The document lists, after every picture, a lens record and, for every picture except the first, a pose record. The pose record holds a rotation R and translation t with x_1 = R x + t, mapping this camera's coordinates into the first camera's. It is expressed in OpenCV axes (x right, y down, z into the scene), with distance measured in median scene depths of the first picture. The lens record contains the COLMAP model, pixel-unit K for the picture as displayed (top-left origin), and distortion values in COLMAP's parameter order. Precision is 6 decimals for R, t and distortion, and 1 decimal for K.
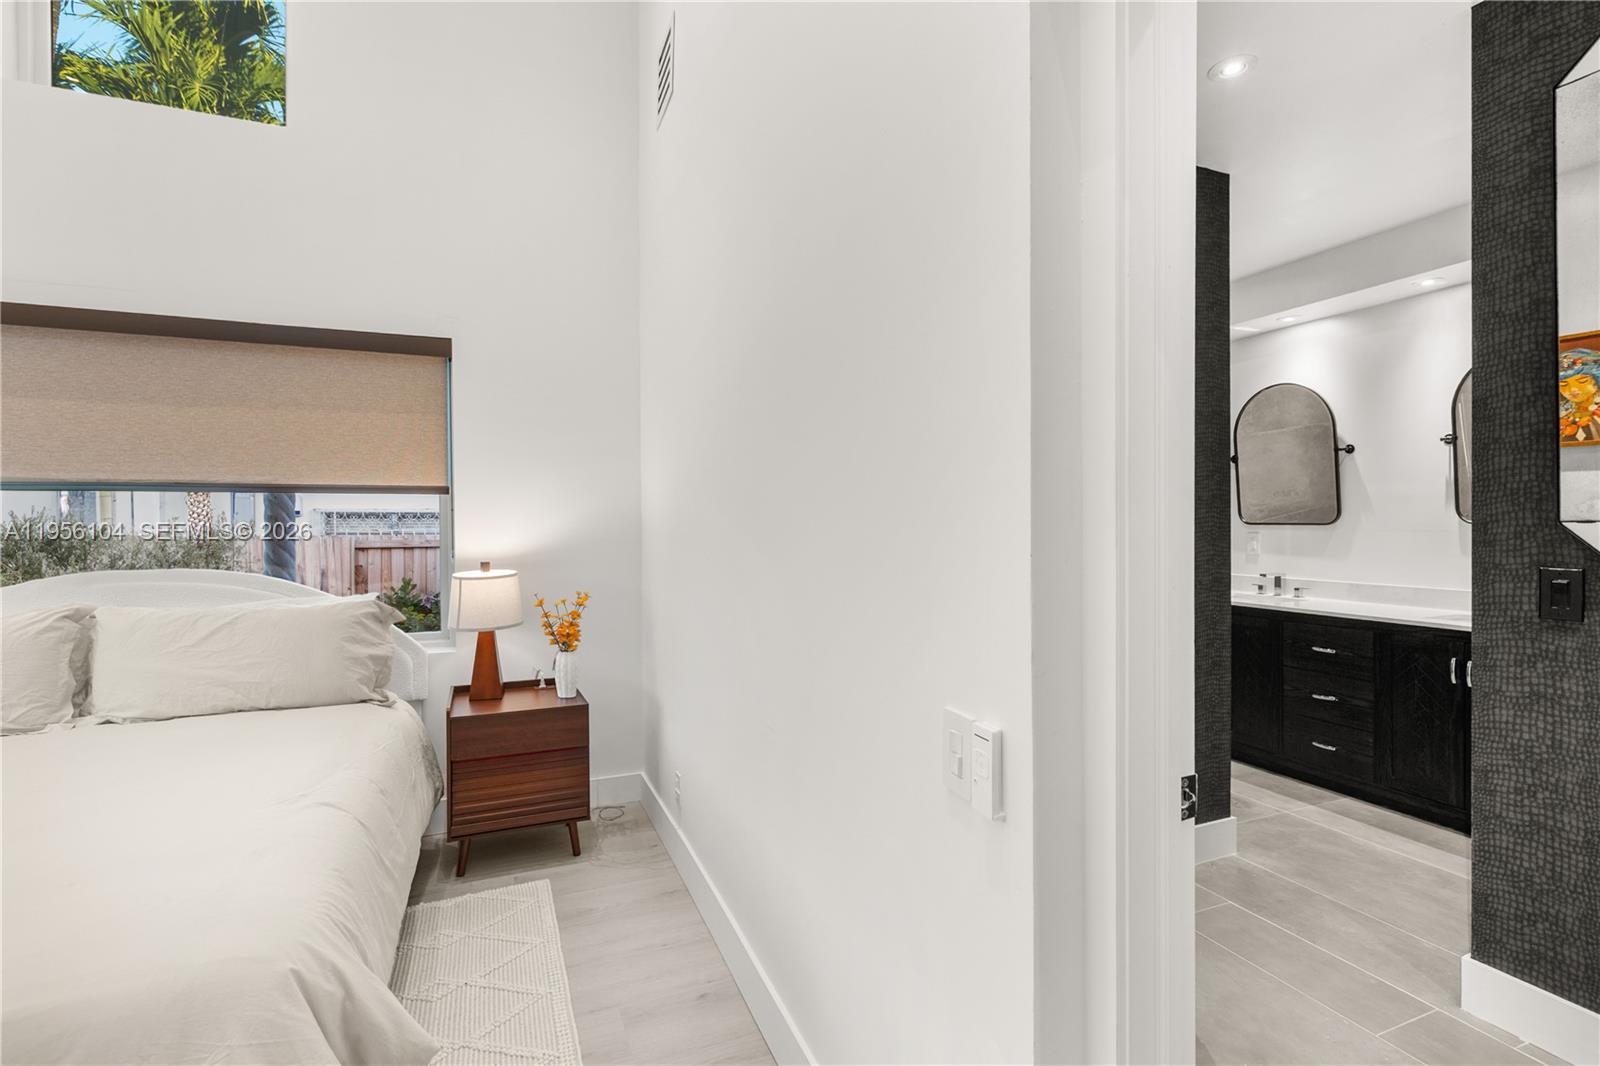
lens RADIAL K [[737.4, 0, 796.8], [0, 737.4, 531.3], [0, 0, 1]] dist [-0.004388, -0.000176]
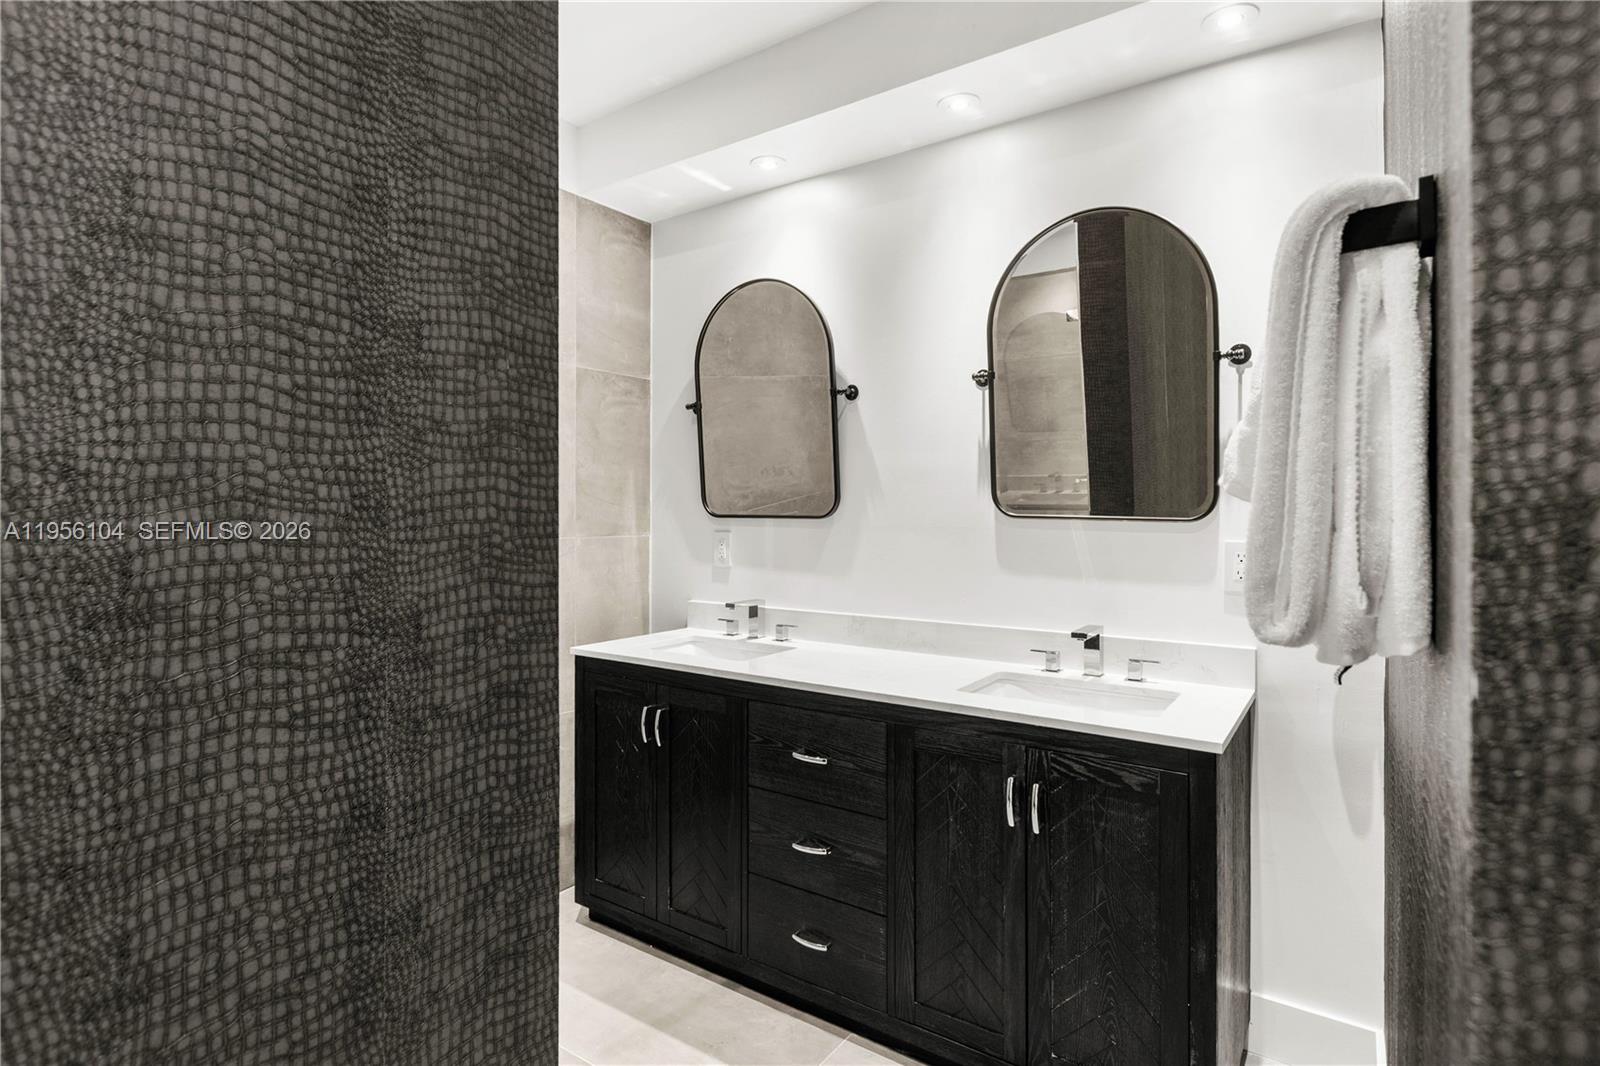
lens RADIAL K [[800.5, 0, 803.4], [0, 800.5, 526.7], [0, 0, 1]] dist [-0.005510, -0.000371]
pose [[0.837541, -0.000268, 0.546374, 0.573299], [-0.001426, 0.999995, 0.002677, -0.006113], [-0.546372, -0.003021, 0.837537, 0.751473]]
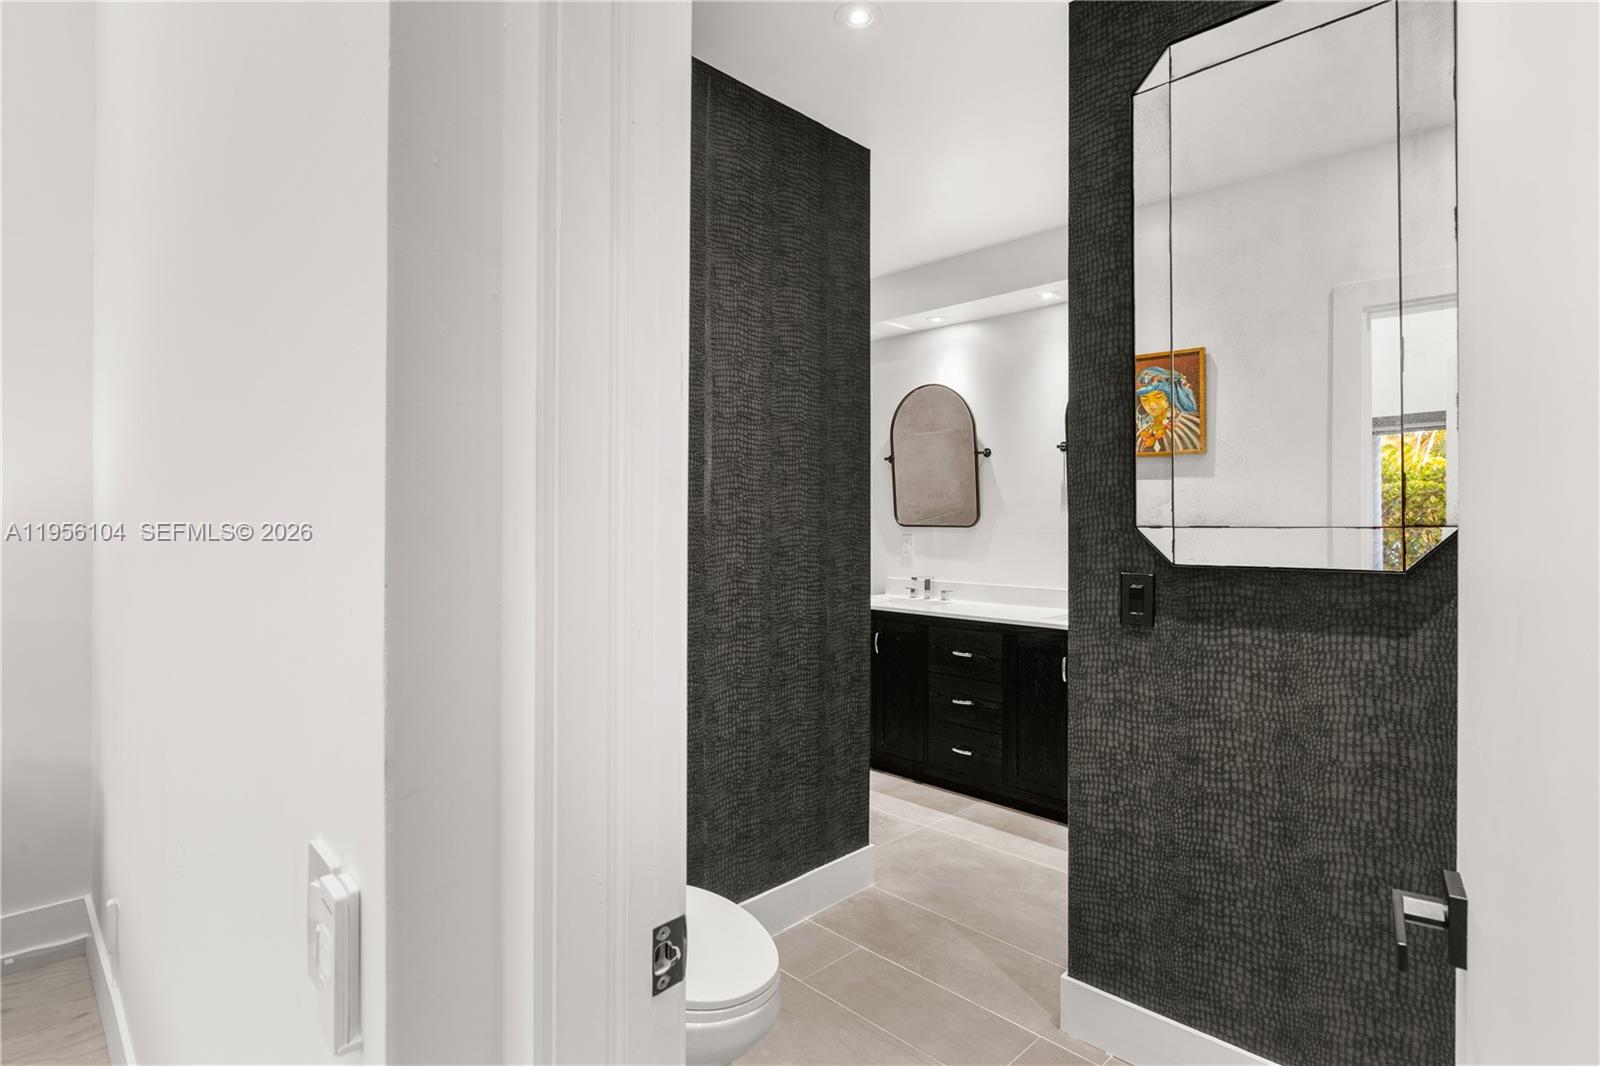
lens RADIAL K [[800.5, 0, 806.2], [0, 800.5, 522.8], [0, 0, 1]] dist [-0.005510, -0.000371]
pose [[0.922250, 0.007367, 0.386525, 0.151168], [-0.003538, 0.999937, -0.010616, -0.004049], [-0.386579, 0.008423, 0.922218, 0.124973]]
